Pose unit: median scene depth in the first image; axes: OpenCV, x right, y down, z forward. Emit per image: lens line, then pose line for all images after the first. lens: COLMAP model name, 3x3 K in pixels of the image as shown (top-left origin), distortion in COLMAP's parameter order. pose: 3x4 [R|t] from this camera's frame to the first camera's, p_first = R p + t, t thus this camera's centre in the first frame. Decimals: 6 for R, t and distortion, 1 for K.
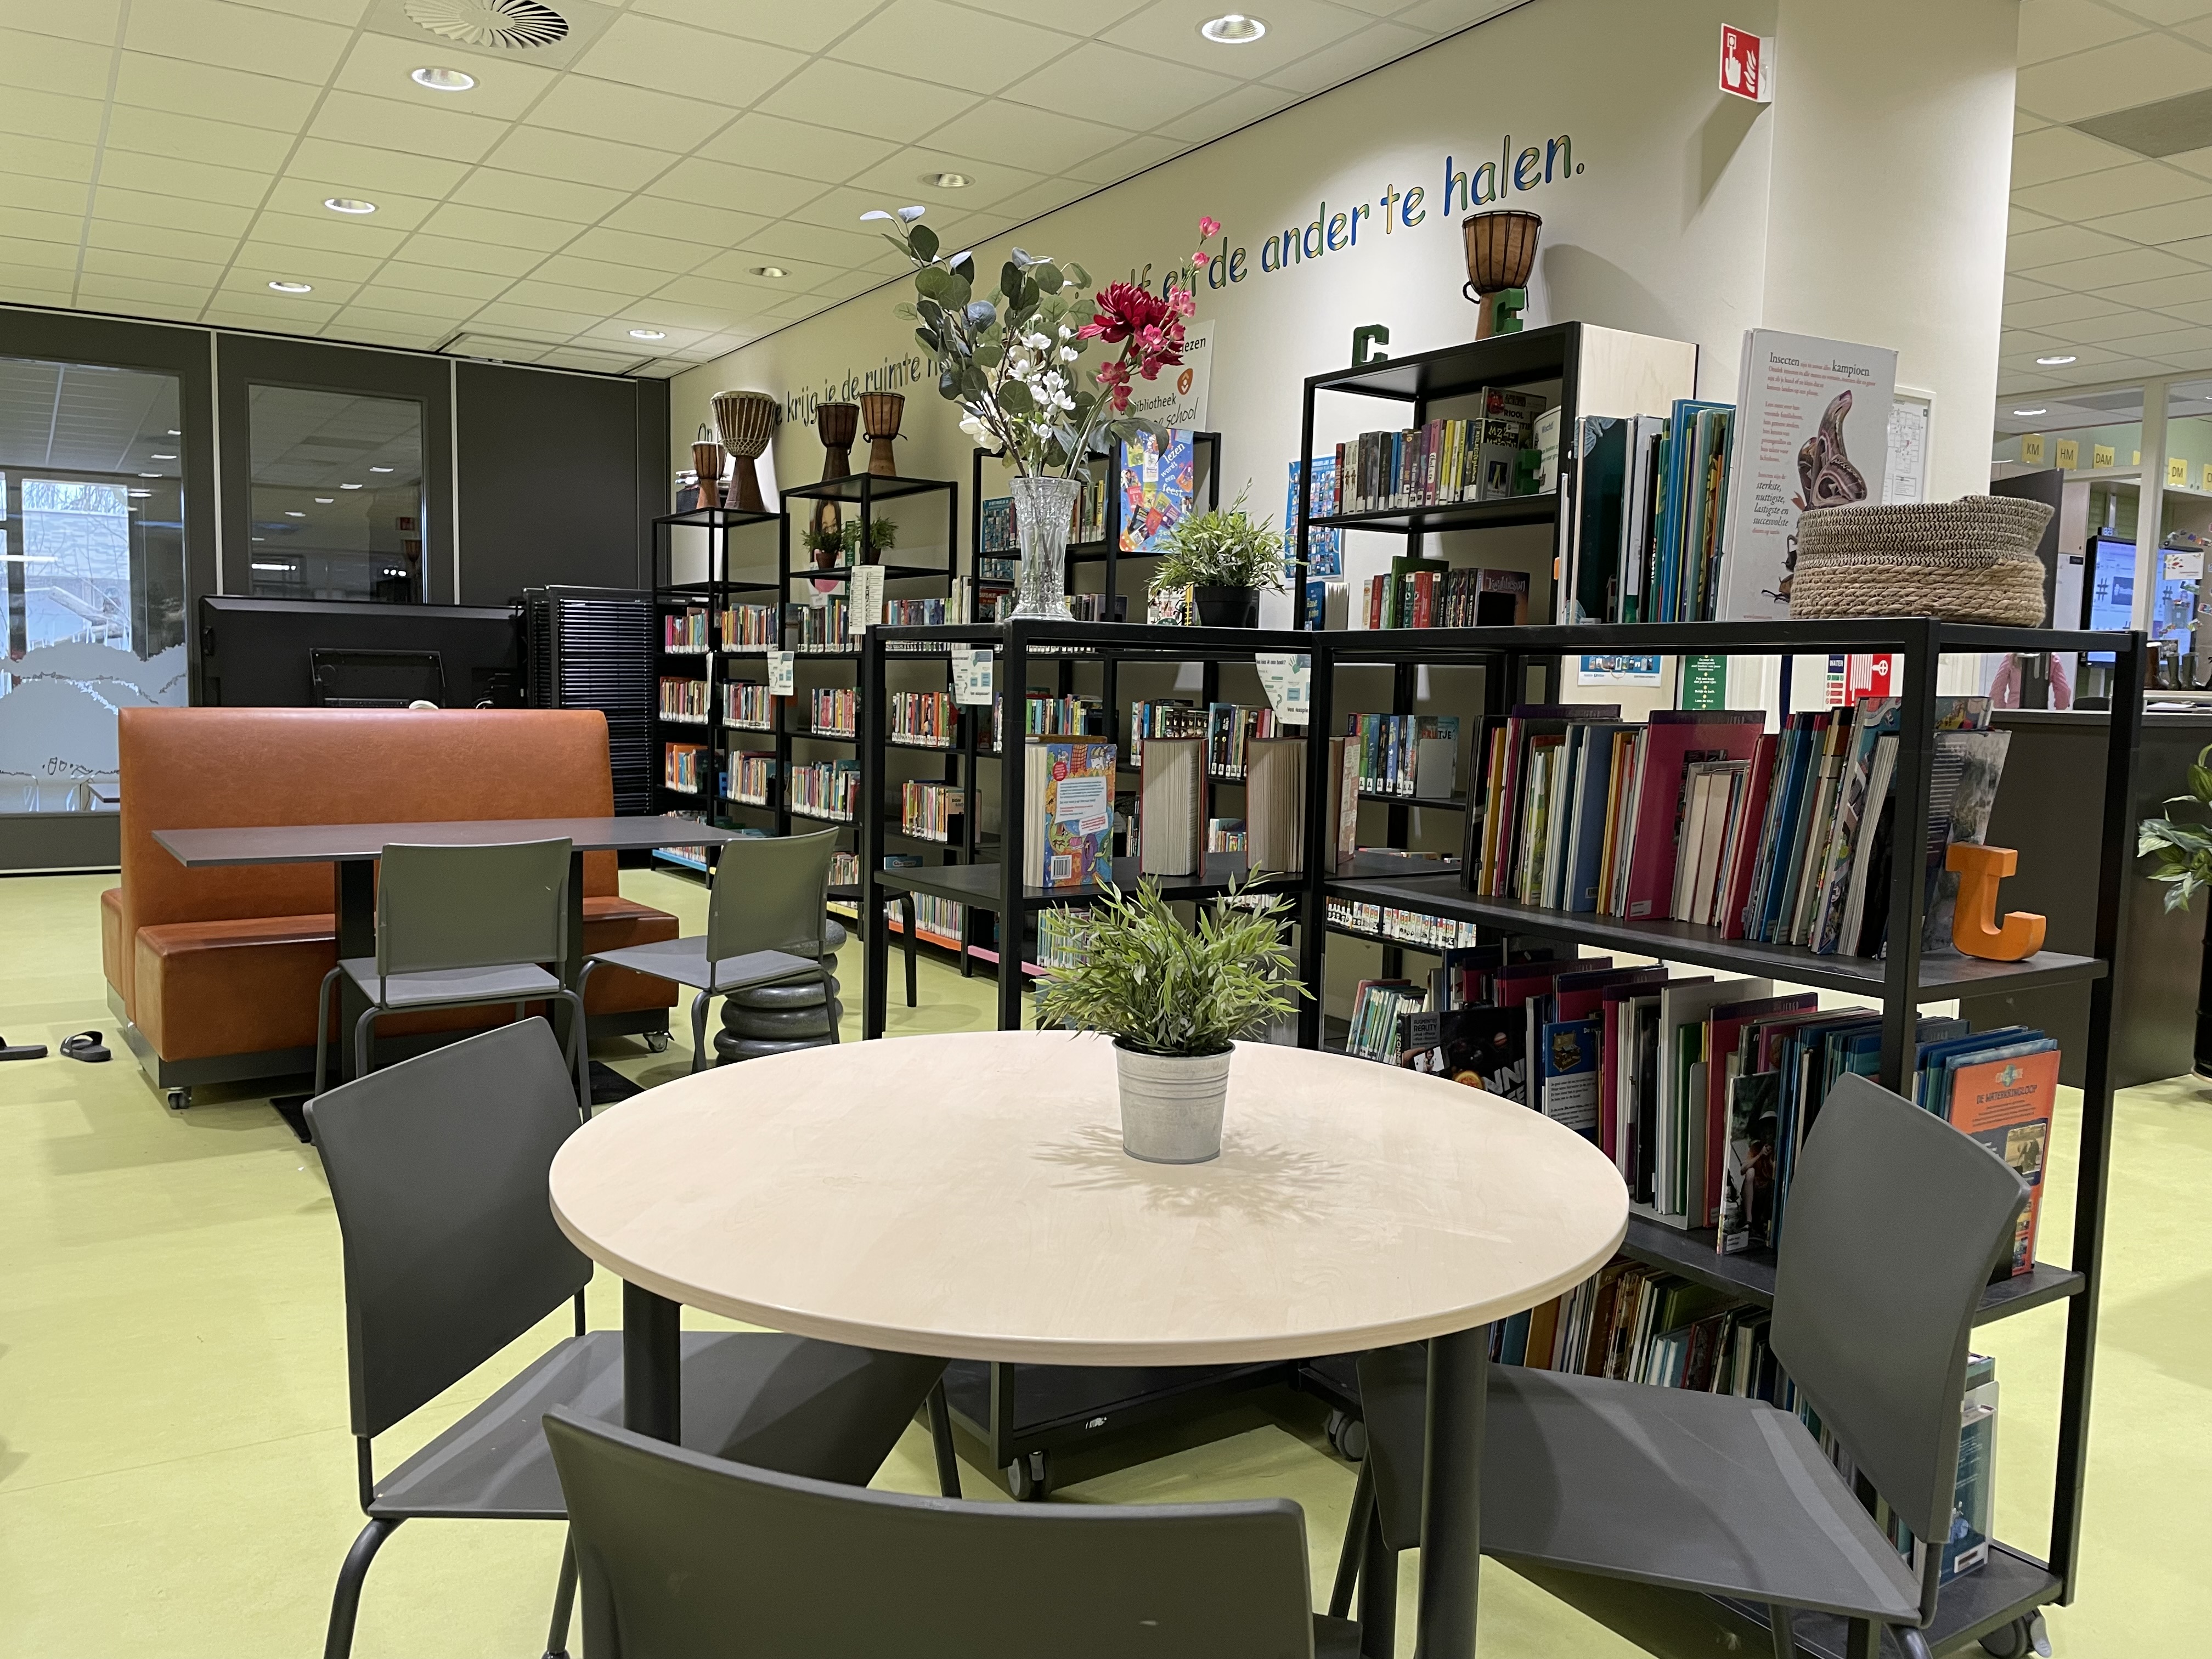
lens RADIAL K [[1661.6, 0, 1106.0], [0, 1661.6, 829.5], [0, 0, 1]] dist [0.003708, 0.007730]
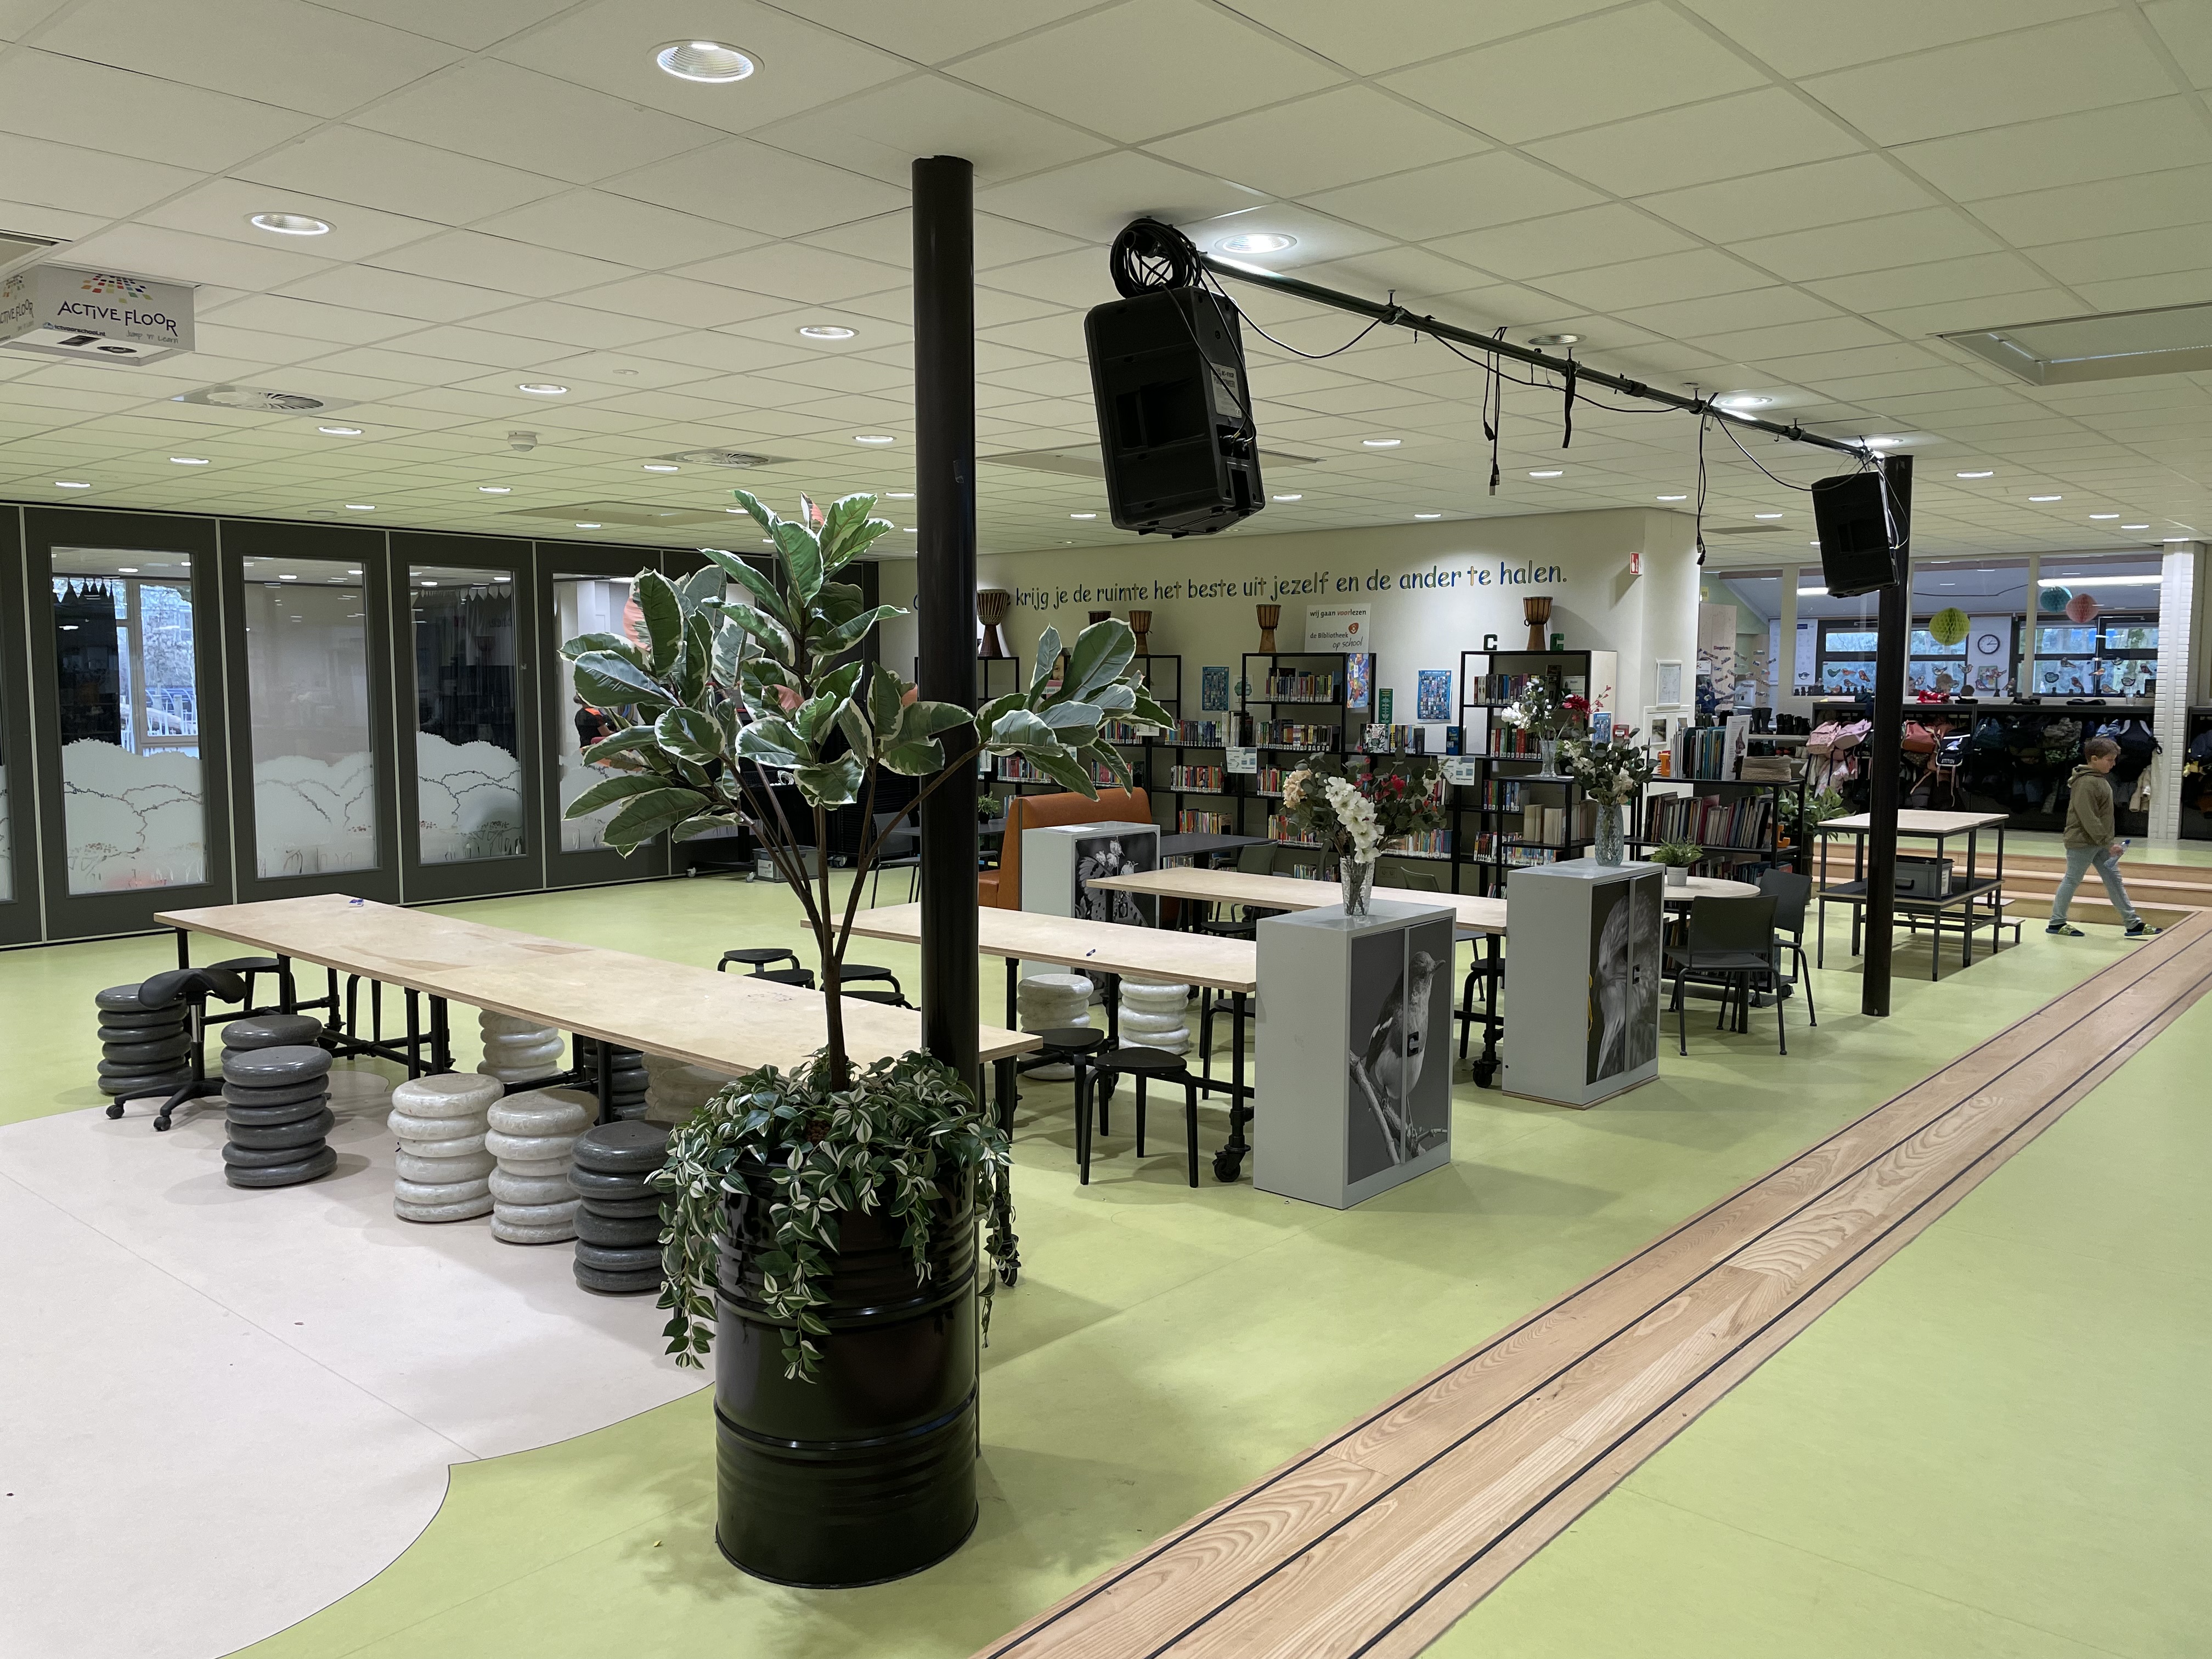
lens RADIAL K [[1661.6, 0, 1106.0], [0, 1661.6, 829.5], [0, 0, 1]] dist [0.003708, 0.007730]
pose [[0.943088, -0.052587, 0.328358, -1.258857], [0.048086, 0.998605, 0.021819, -0.077634], [-0.329048, -0.004787, 0.944301, -1.250029]]
